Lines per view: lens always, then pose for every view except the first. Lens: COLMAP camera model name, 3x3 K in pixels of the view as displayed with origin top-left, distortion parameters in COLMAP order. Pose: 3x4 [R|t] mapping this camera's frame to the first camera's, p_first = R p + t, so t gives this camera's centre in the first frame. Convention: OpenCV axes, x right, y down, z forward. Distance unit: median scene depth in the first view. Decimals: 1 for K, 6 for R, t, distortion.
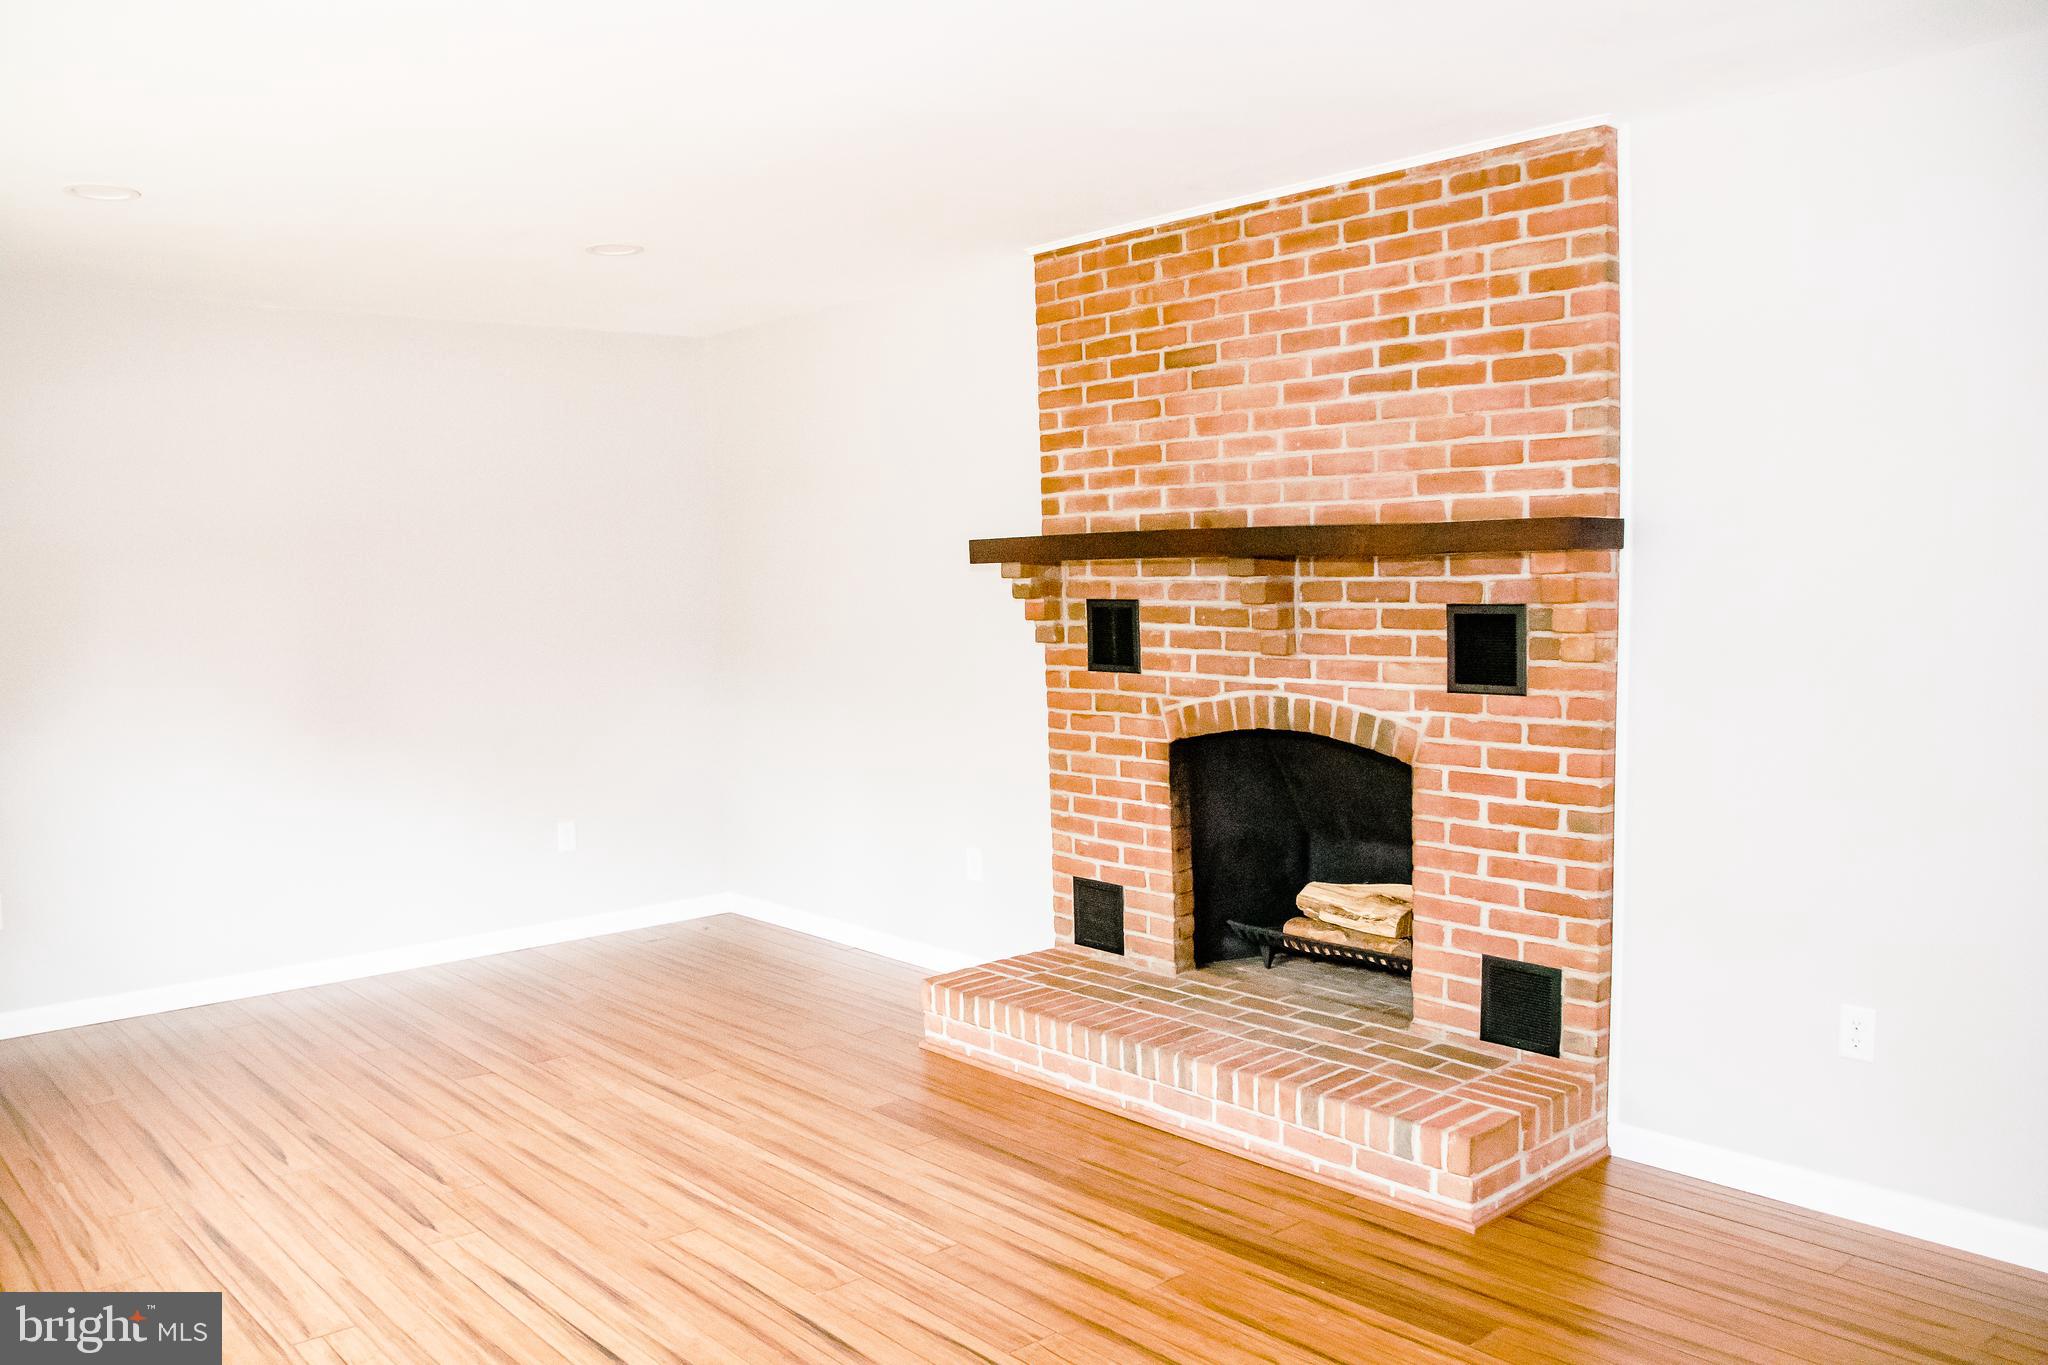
lens RADIAL K [[1600.7, 0, 958.3], [0, 1600.7, 683.9], [0, 0, 1]] dist [-0.136431, 0.122369]
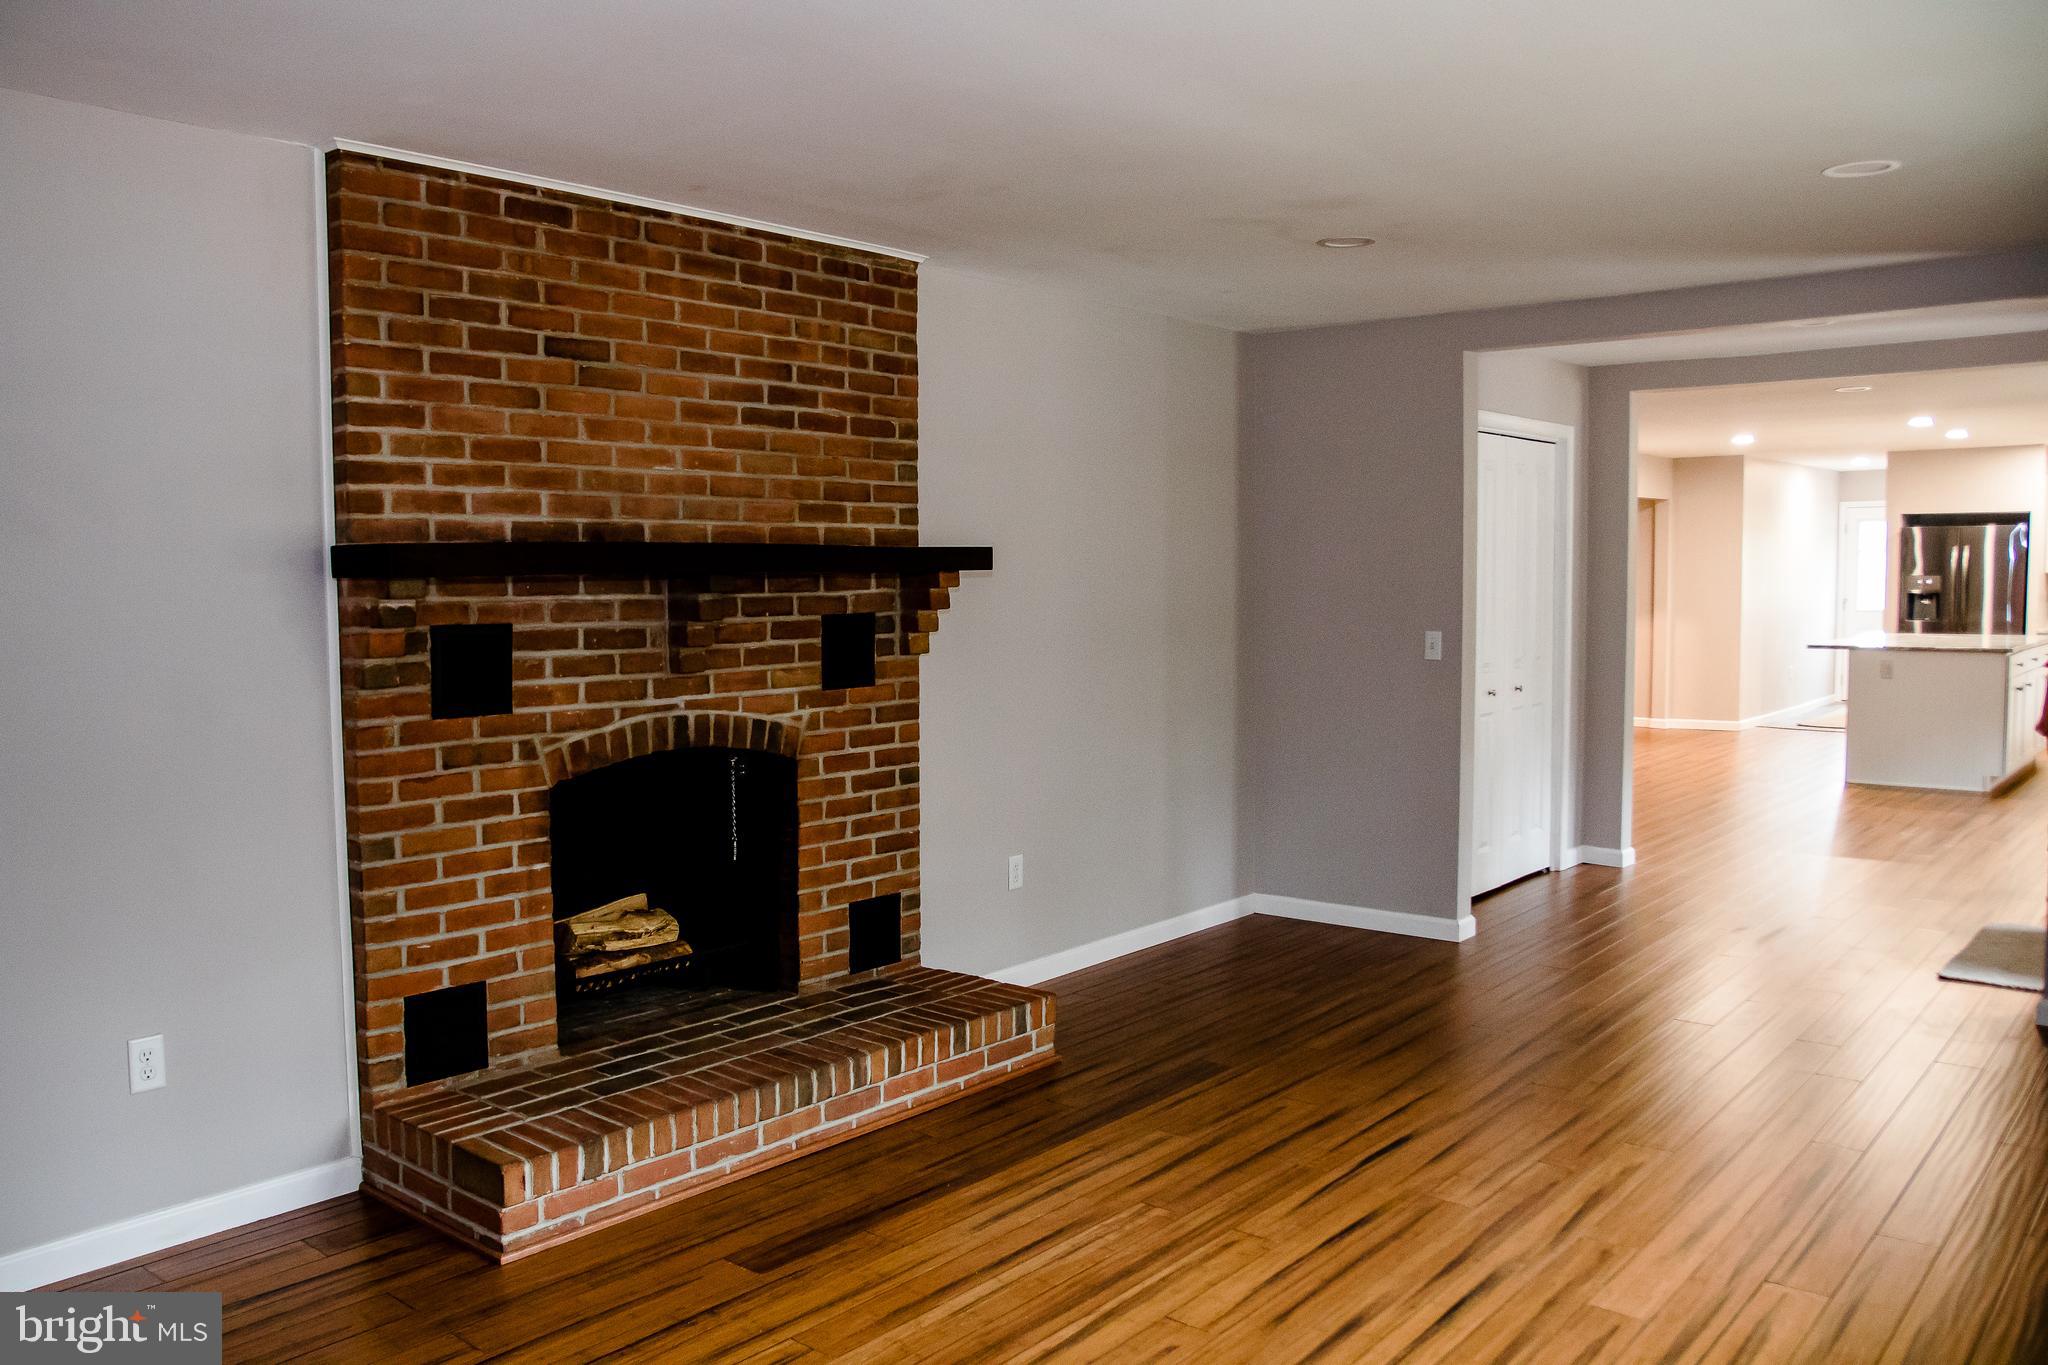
lens RADIAL K [[1600.7, 0, 958.3], [0, 1600.7, 683.9], [0, 0, 1]] dist [-0.136431, 0.122369]
pose [[-0.148350, -0.039234, 0.988156, -0.827458], [0.089213, 0.994608, 0.052884, -0.050046], [-0.984903, 0.096002, -0.144050, 1.004540]]
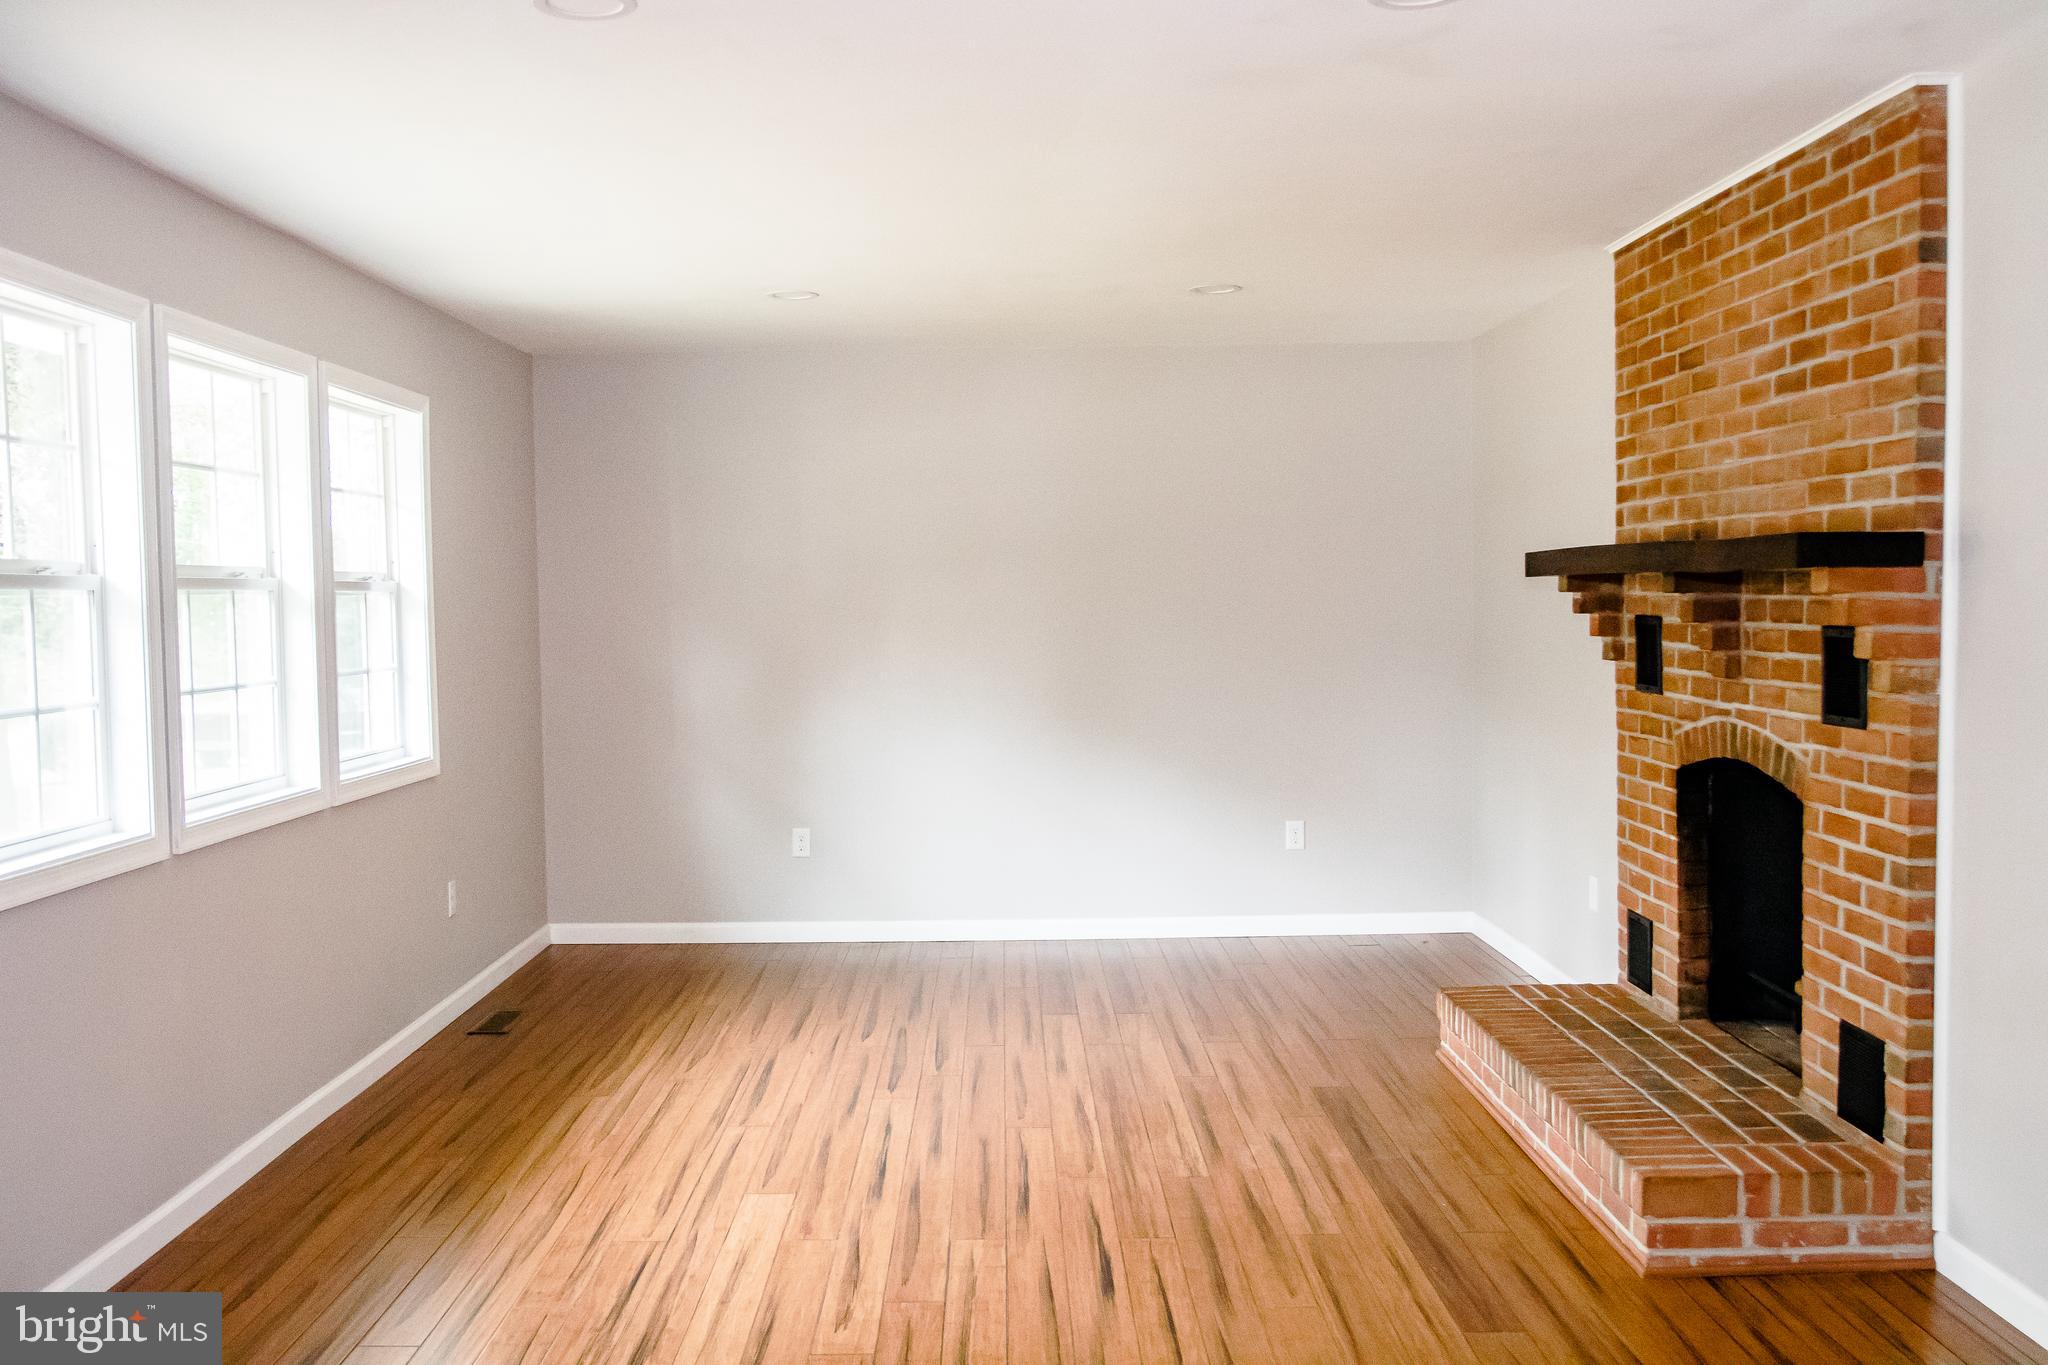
lens RADIAL K [[1921.5, 0, 1024.0], [0, 1921.5, 682.5], [0, 0, 1]] dist [-0.005216, 0.001099]
pose [[0.774310, 0.045559, -0.631164, 0.607238], [-0.055296, 0.998461, 0.004234, 0.002521], [0.630386, 0.031622, 0.775638, -0.131800]]
